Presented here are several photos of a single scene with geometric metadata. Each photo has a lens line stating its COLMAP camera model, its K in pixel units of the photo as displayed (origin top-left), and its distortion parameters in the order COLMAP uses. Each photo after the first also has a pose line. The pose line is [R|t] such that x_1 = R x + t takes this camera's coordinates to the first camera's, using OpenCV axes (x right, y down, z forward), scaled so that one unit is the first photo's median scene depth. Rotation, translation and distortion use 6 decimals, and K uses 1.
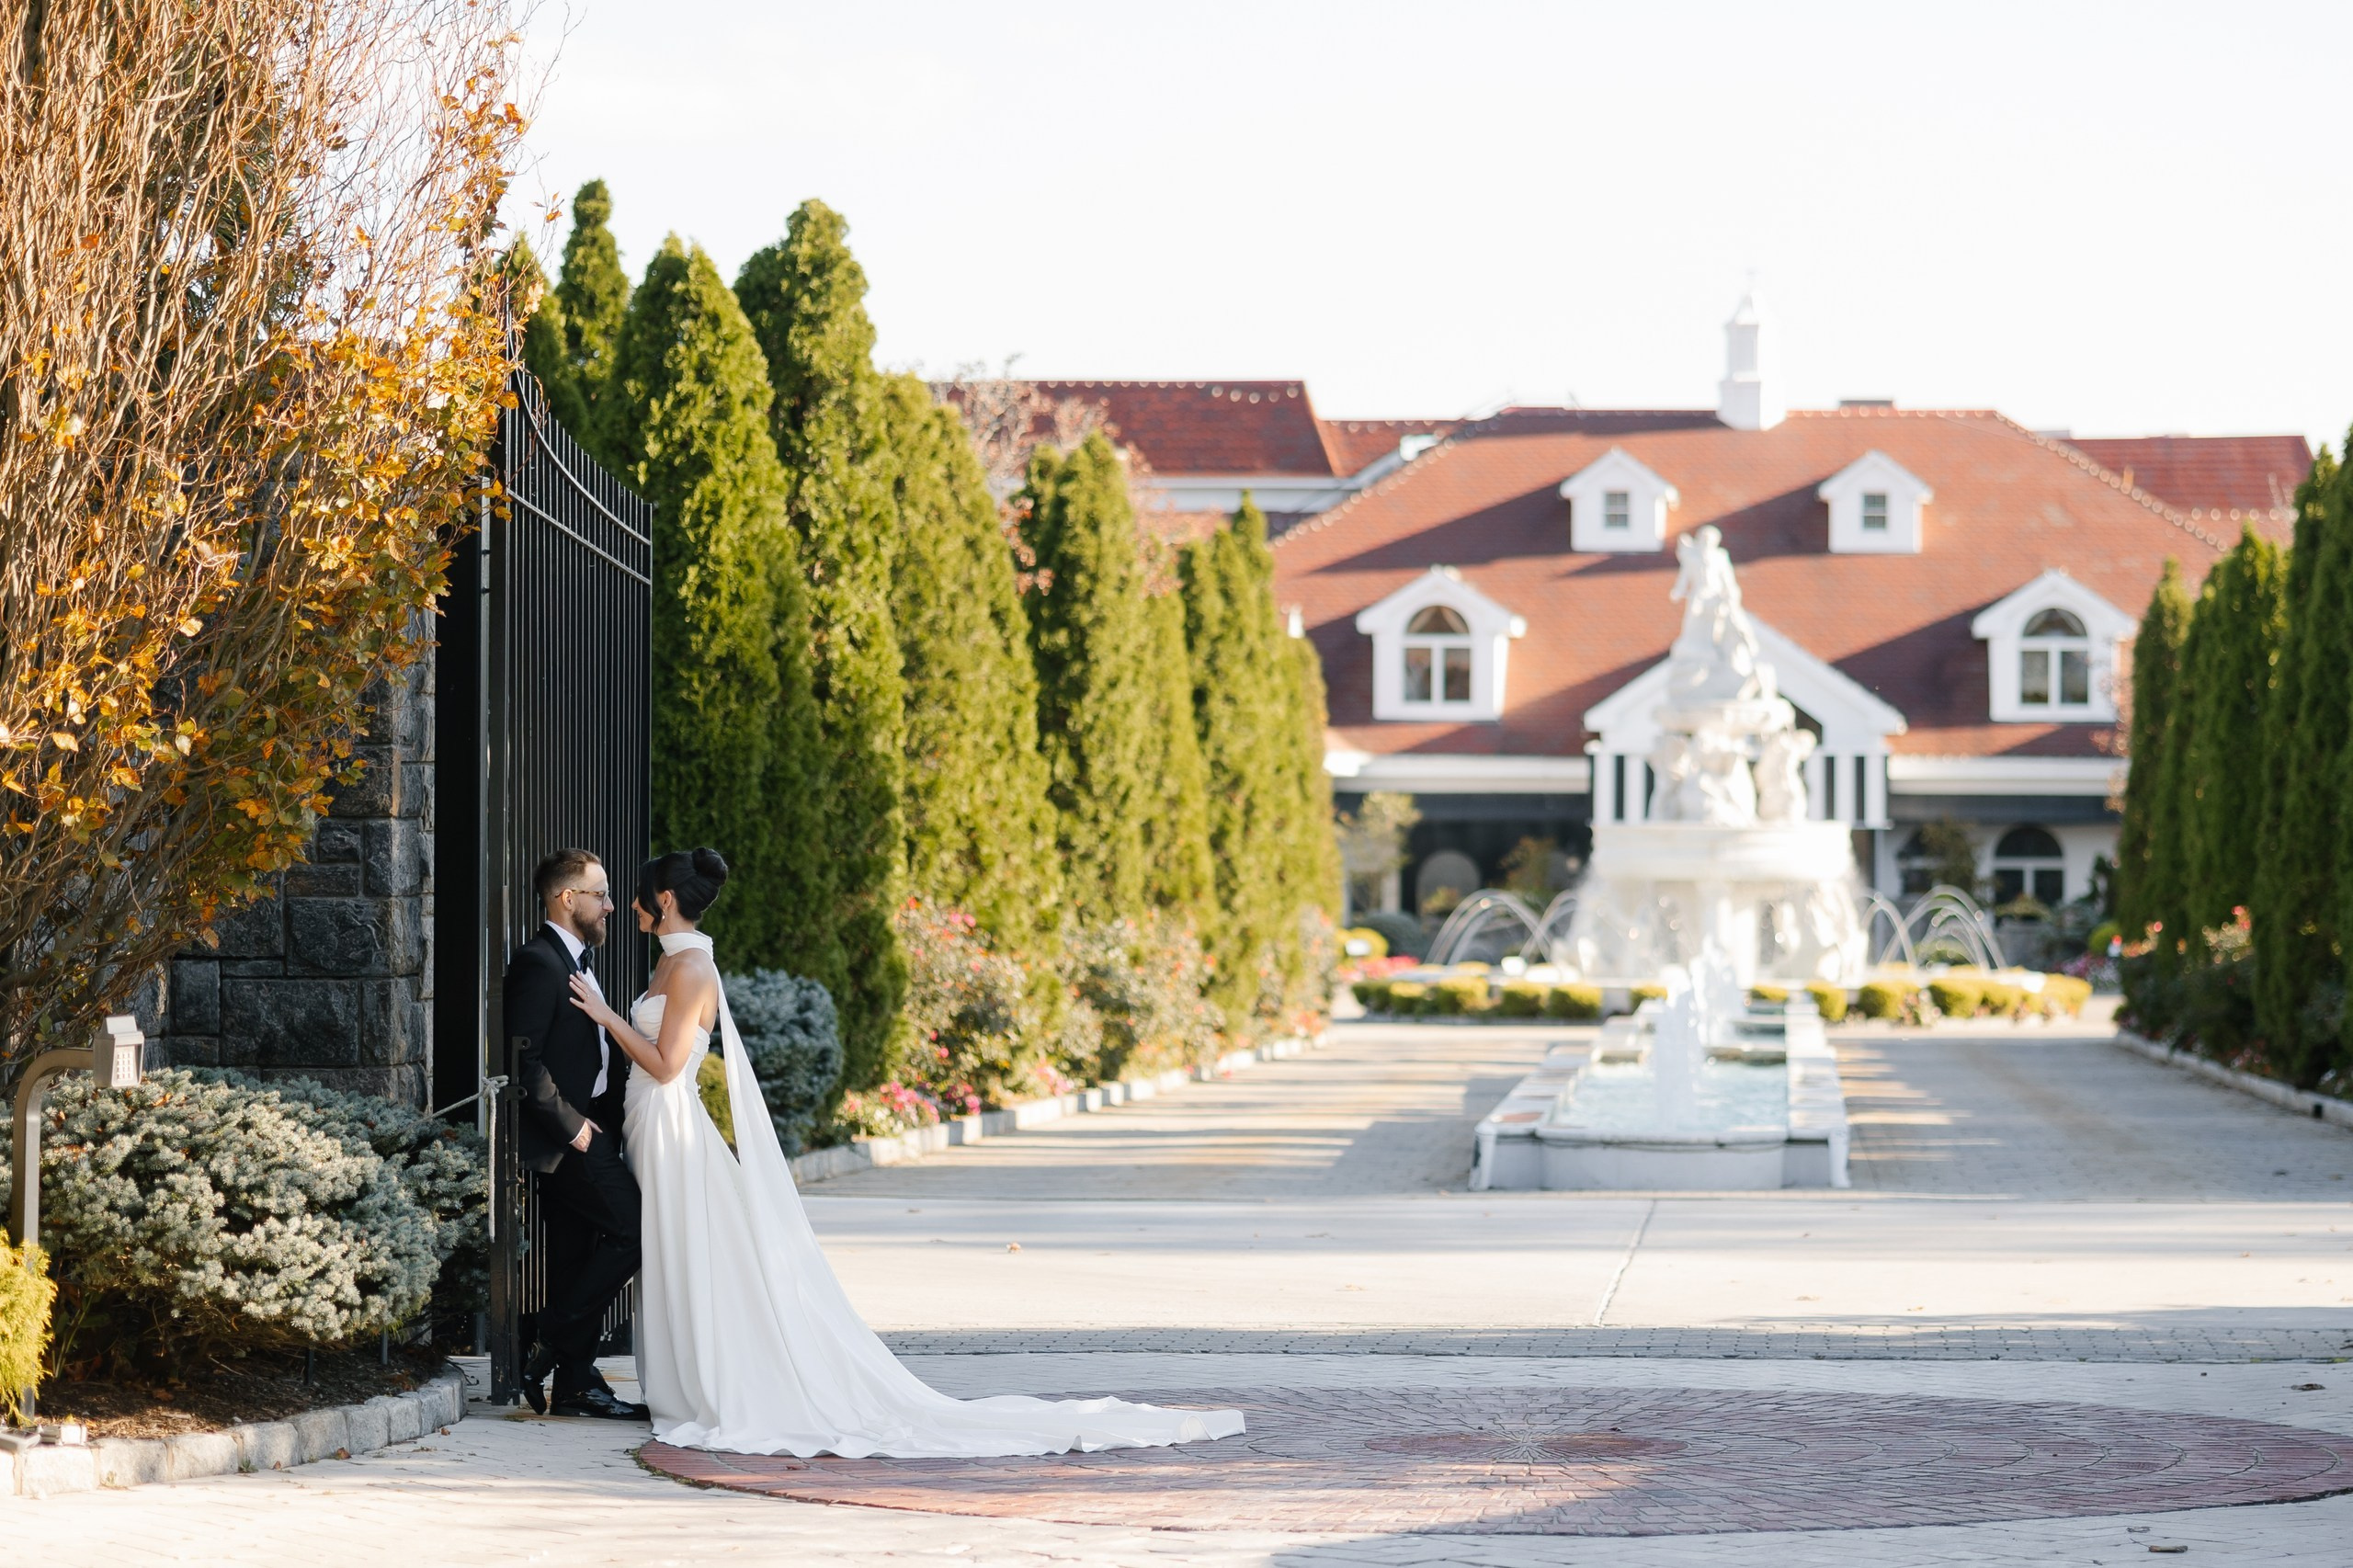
lens RADIAL K [[6525.5, 0, 1175.8], [0, 6525.5, 978.5], [0, 0, 1]] dist [-0.299027, 0.541870]
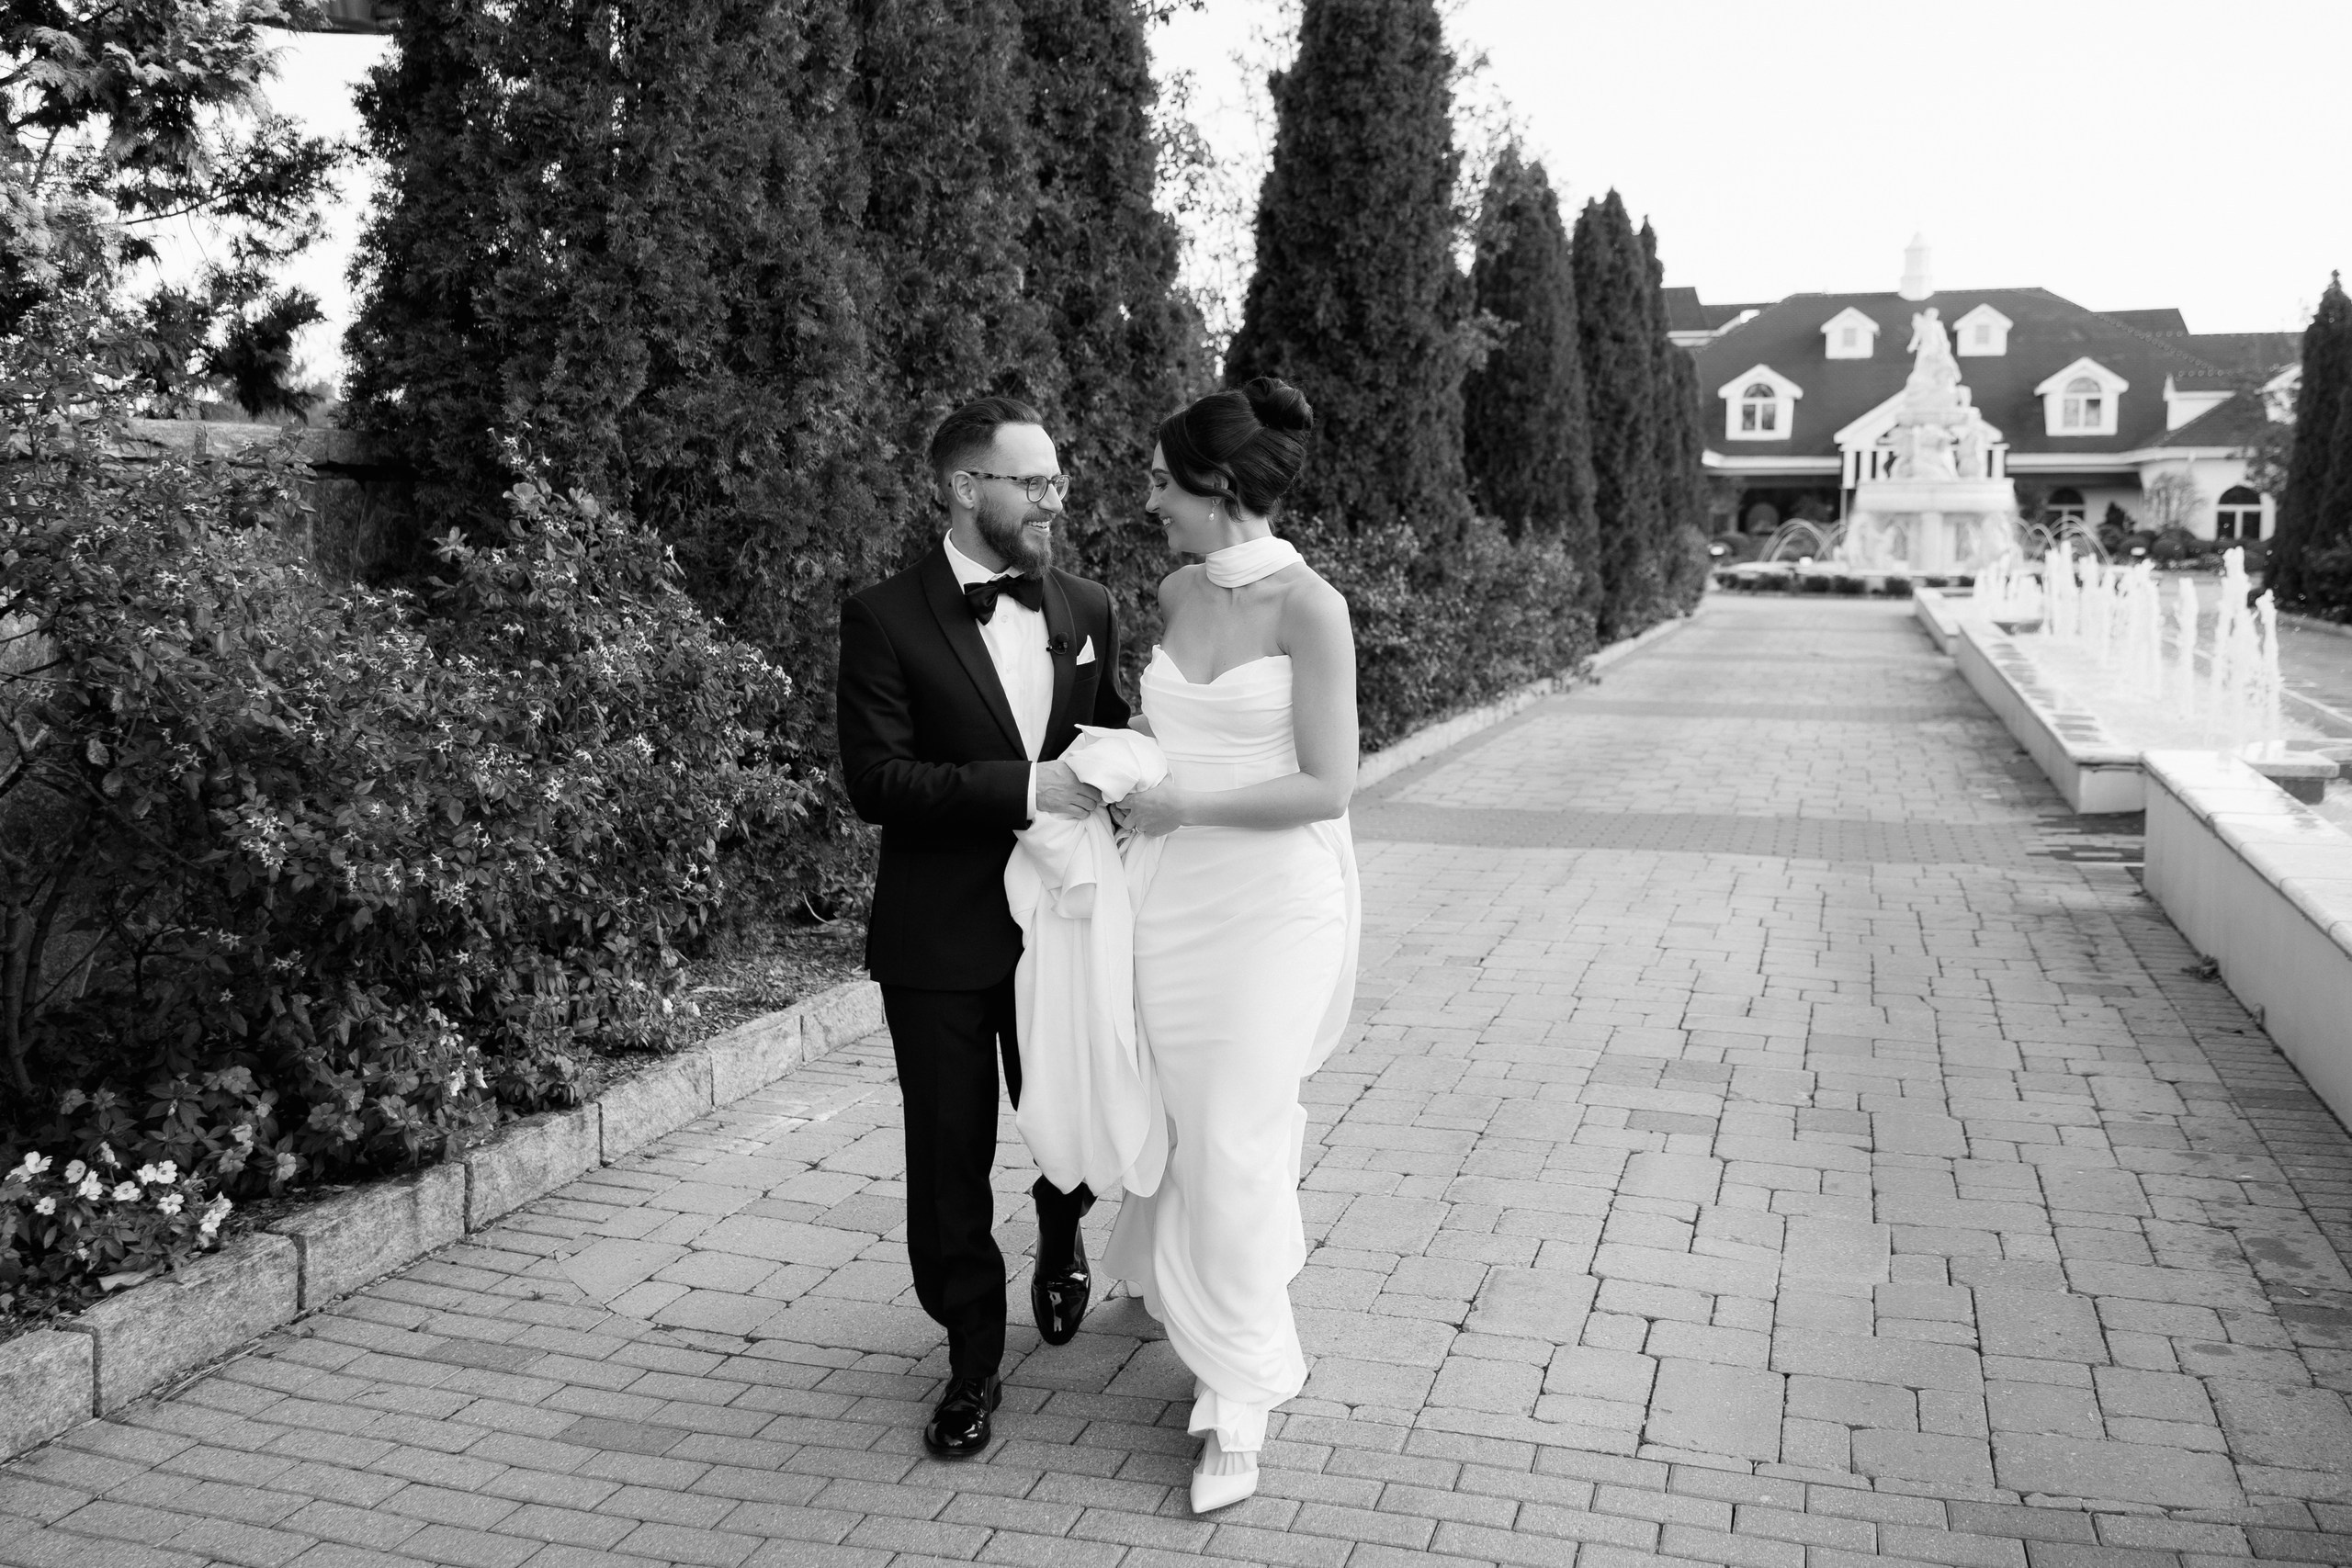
lens RADIAL K [[2092.1, 0, 1166.3], [0, 2092.1, 711.1], [0, 0, 1]] dist [0.007716, -0.012627]
pose [[0.974629, 0.013525, -0.223417, 0.009227], [0.002589, 0.997425, 0.071677, -0.002712], [0.223811, -0.070437, 0.972084, 0.406850]]
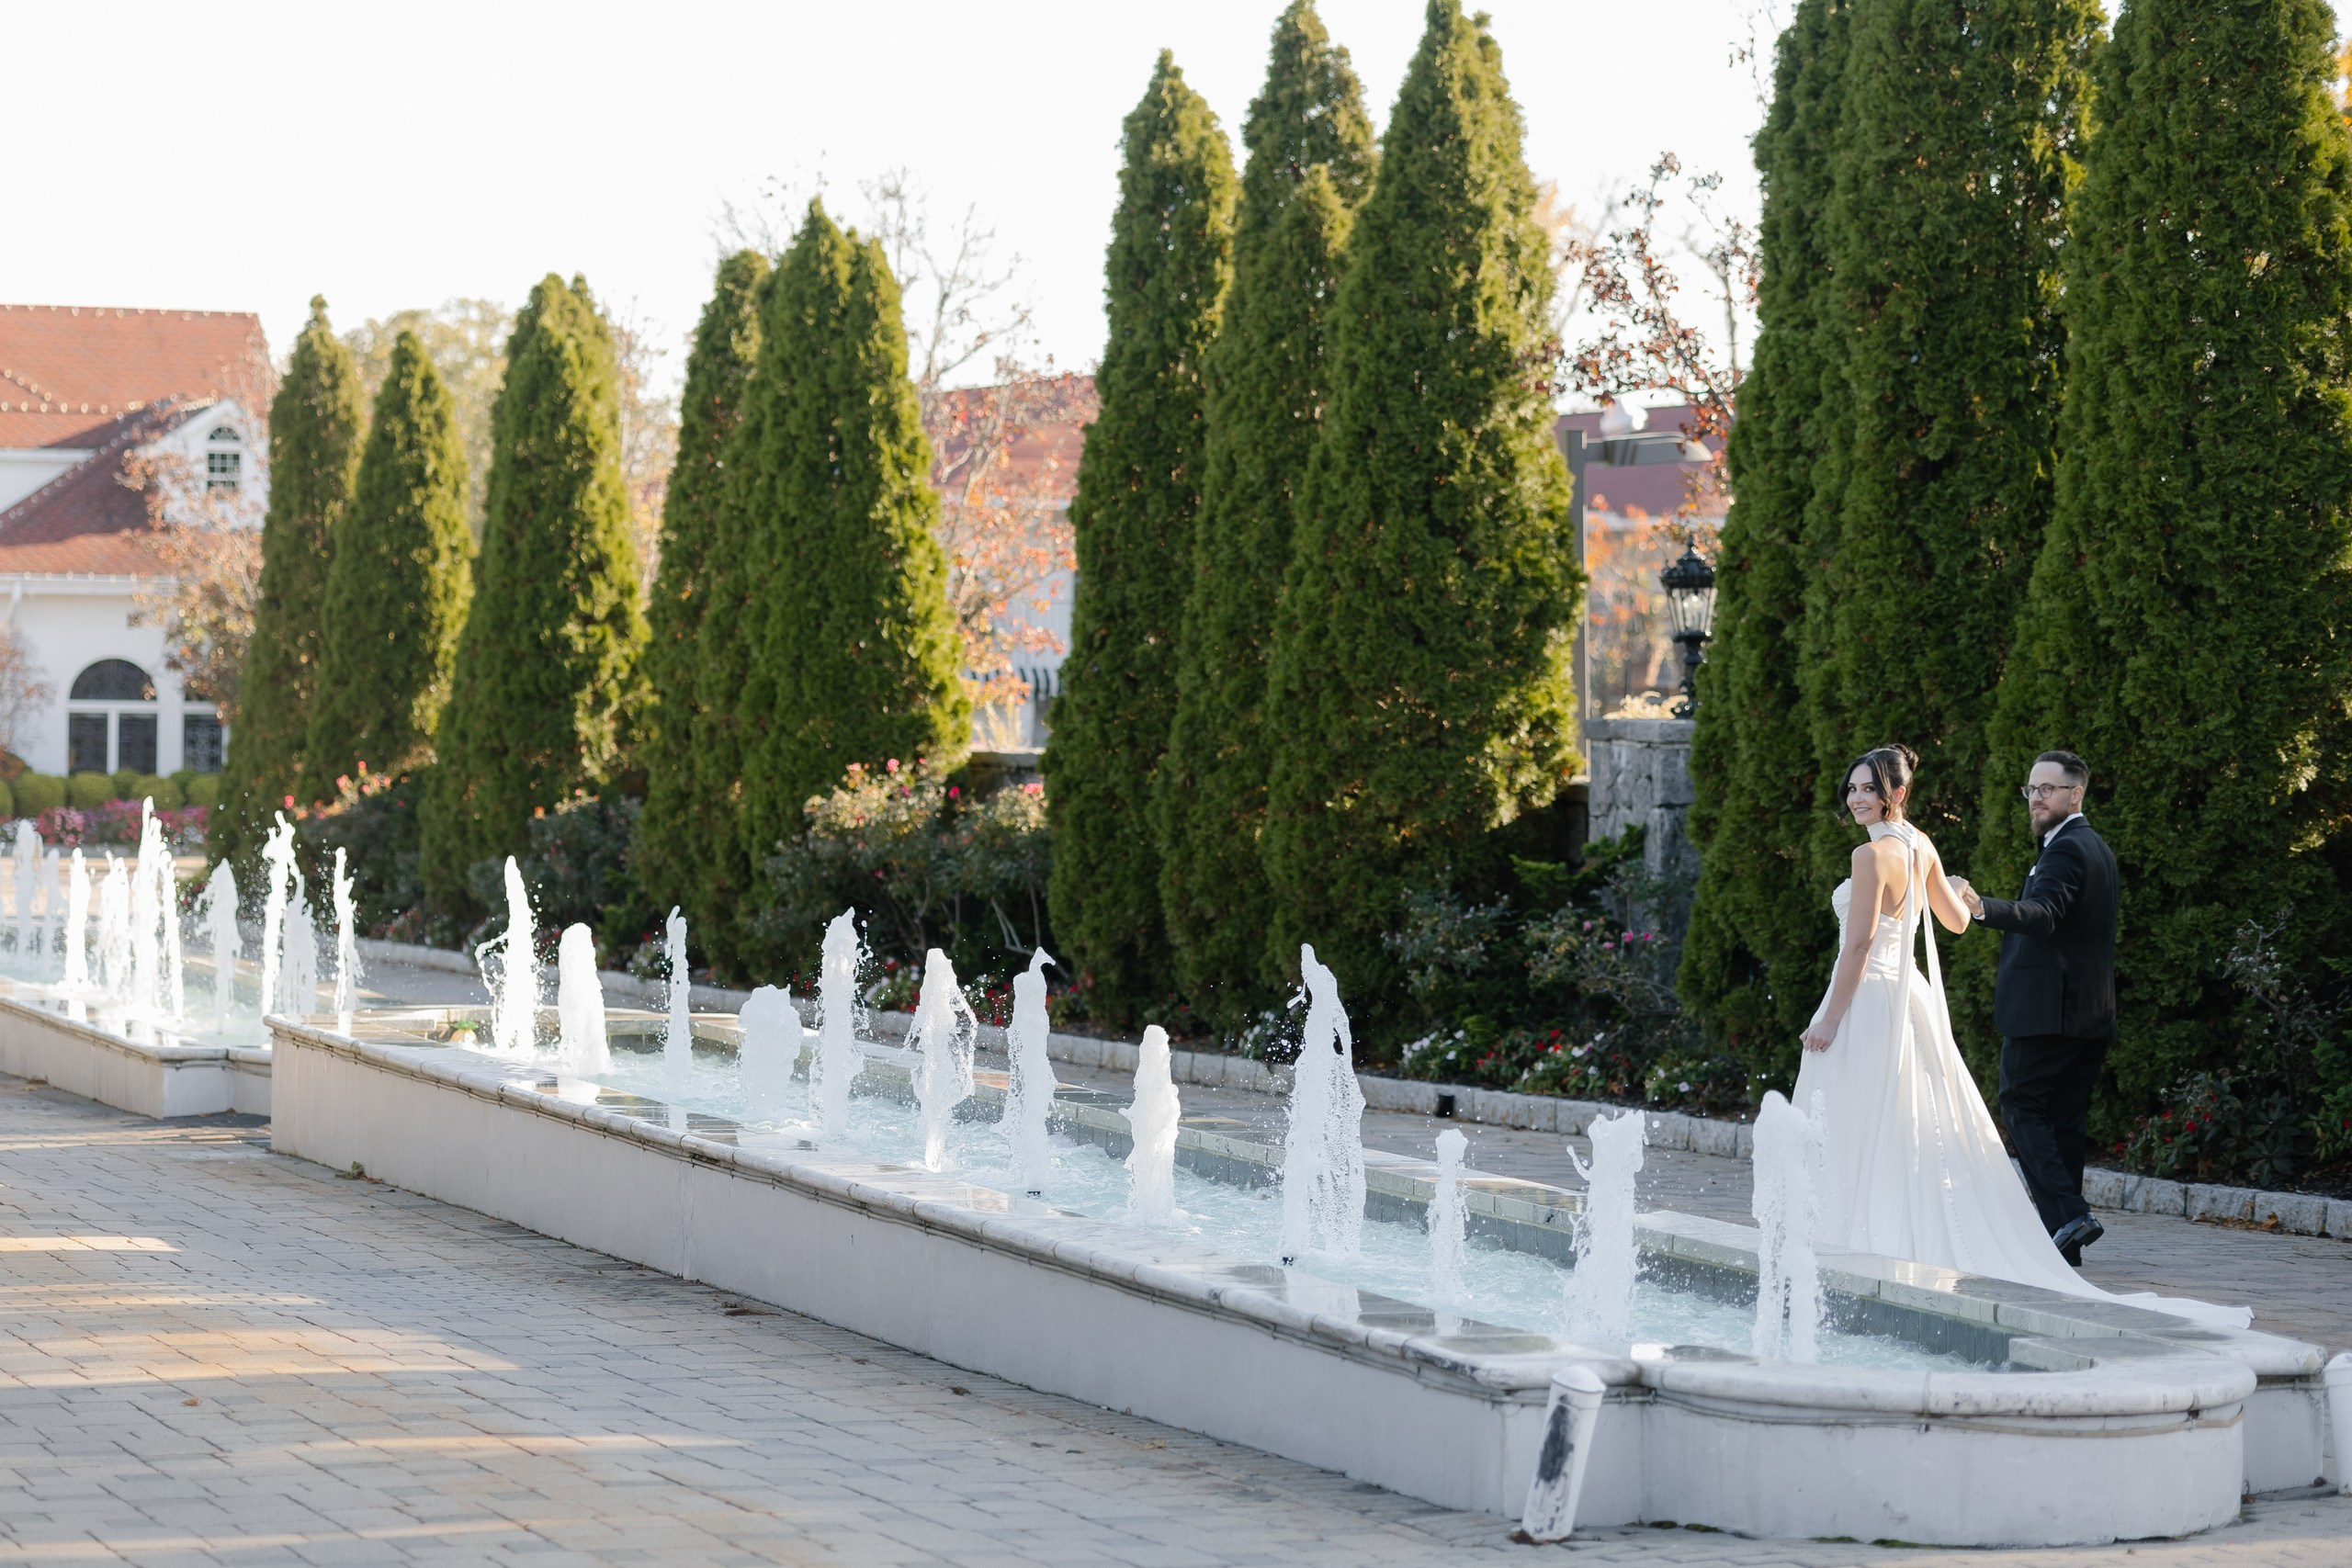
lens RADIAL K [[6152.8, 0, 988.8], [0, 6152.8, 788.1], [0, 0, 1]] dist [-0.041635, 0.220511]
pose [[0.920638, 0.004762, 0.390389, -0.044825], [-0.003464, 0.999986, -0.004029, -0.003500], [-0.390403, 0.002357, 0.920641, 0.246410]]
